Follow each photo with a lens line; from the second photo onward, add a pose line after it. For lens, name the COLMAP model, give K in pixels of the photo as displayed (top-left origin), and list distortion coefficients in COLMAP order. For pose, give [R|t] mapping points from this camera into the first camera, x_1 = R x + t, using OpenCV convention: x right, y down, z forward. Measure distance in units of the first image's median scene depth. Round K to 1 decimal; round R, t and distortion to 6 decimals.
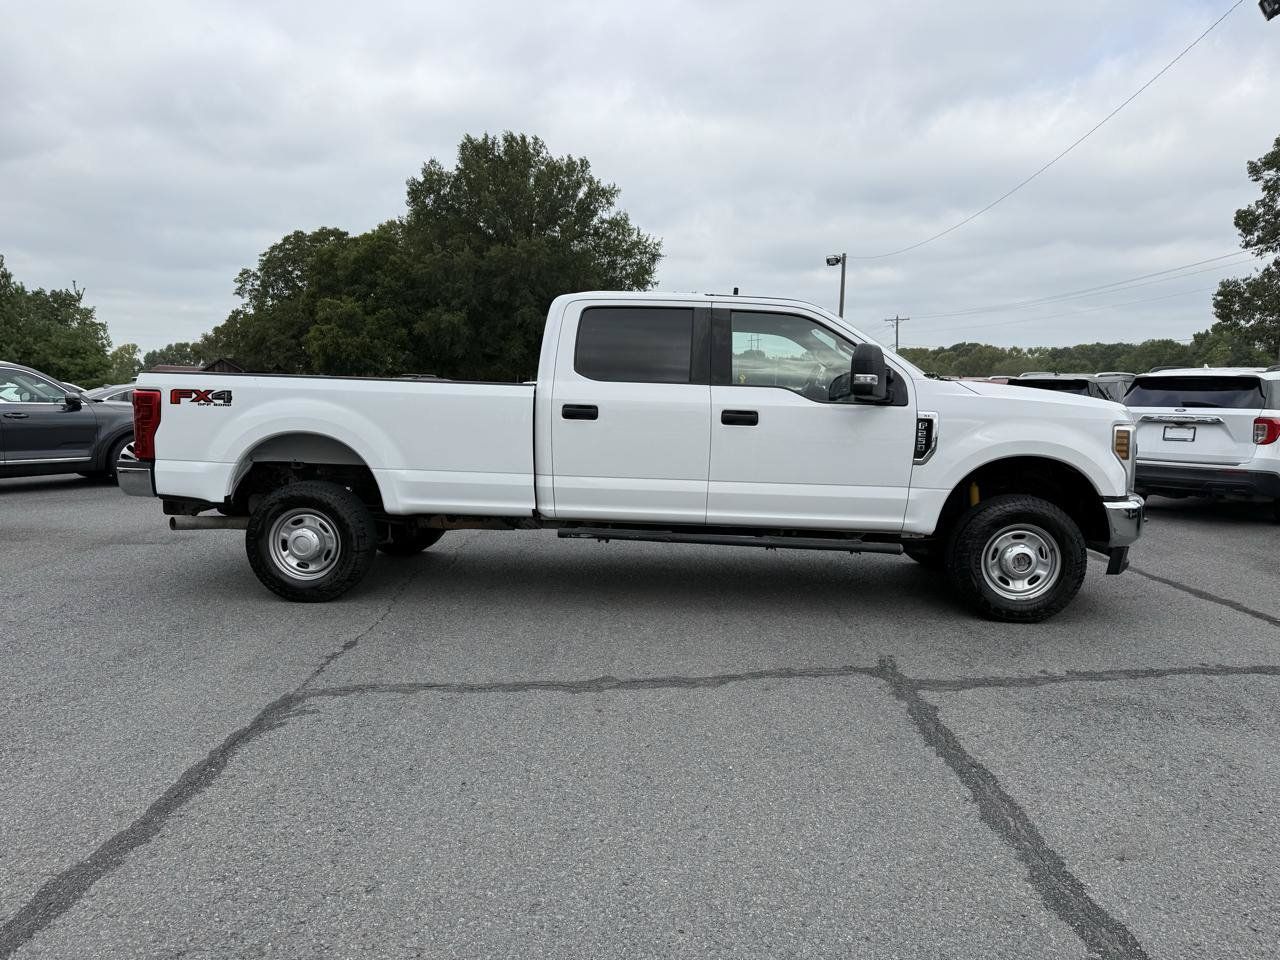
lens RADIAL K [[923.4, 0, 642.4], [0, 923.4, 486.1], [0, 0, 1]] dist [0.060058, -0.059513]
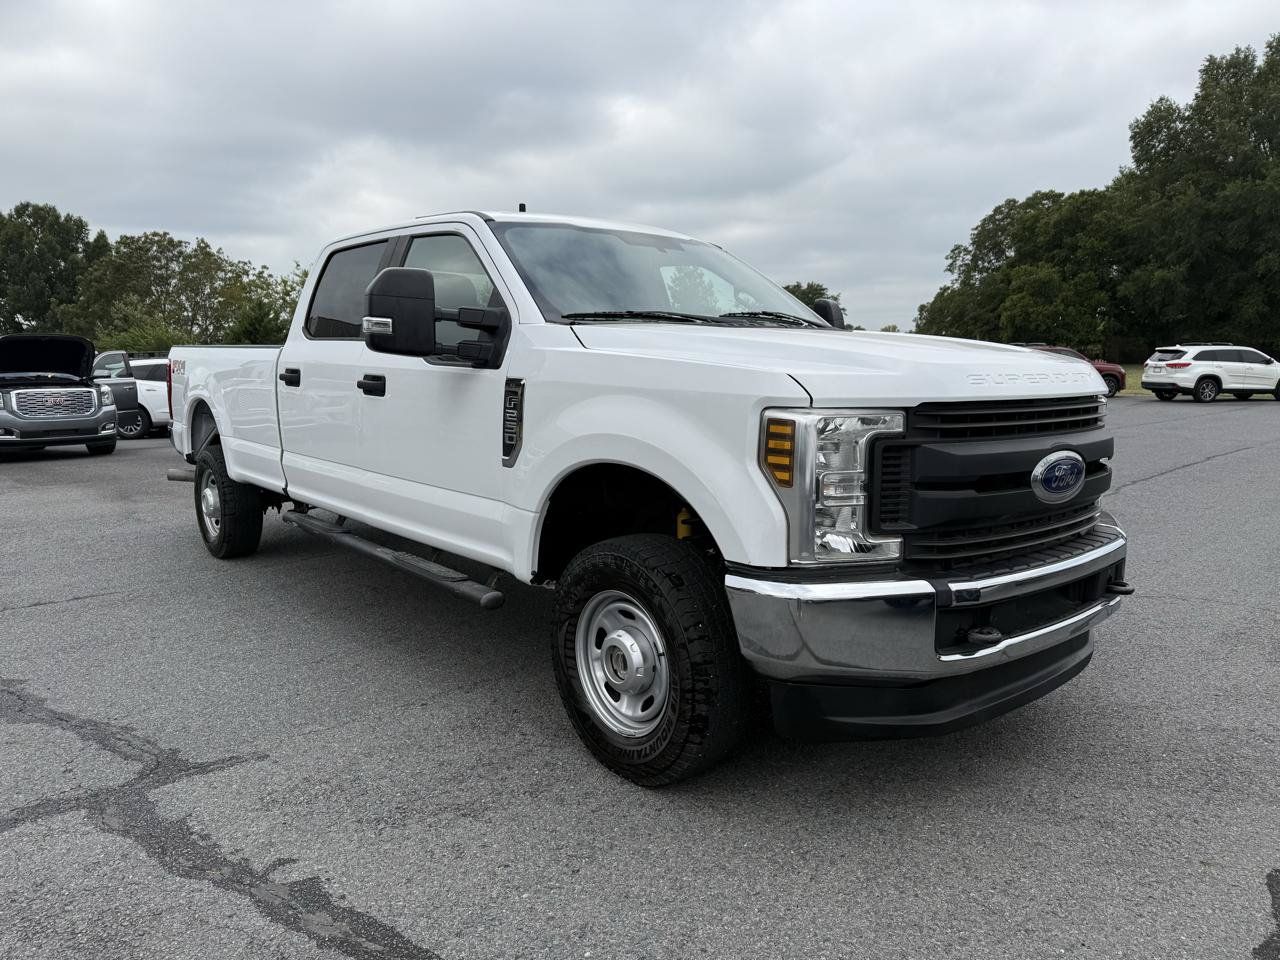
lens RADIAL K [[911.6, 0, 640.0], [0, 911.6, 480.0], [0, 0, 1]] dist [0.052849, -0.057966]
pose [[0.699196, 0.078179, -0.710643, 0.089810], [-0.062430, 0.996883, 0.048245, -0.005543], [0.712199, 0.010633, 0.701897, 0.074673]]
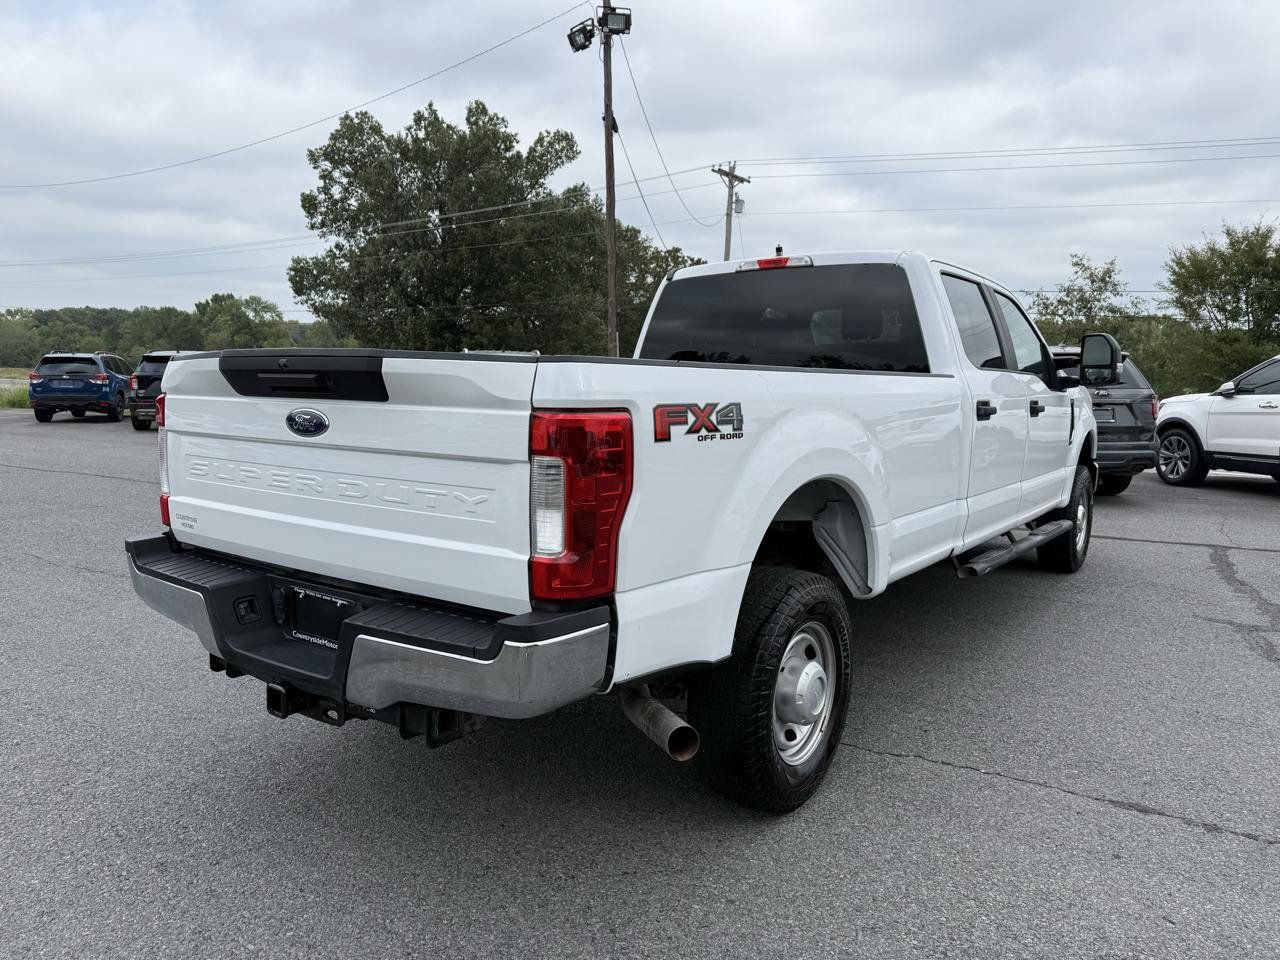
lens RADIAL K [[920.7, 0, 627.6], [0, 920.7, 479.5], [0, 0, 1]] dist [0.038779, -0.049472]
pose [[0.537338, -0.114100, 0.835613, -0.105309], [0.088581, 0.992961, 0.078623, -0.013156], [-0.838702, 0.031772, 0.543662, 0.100906]]
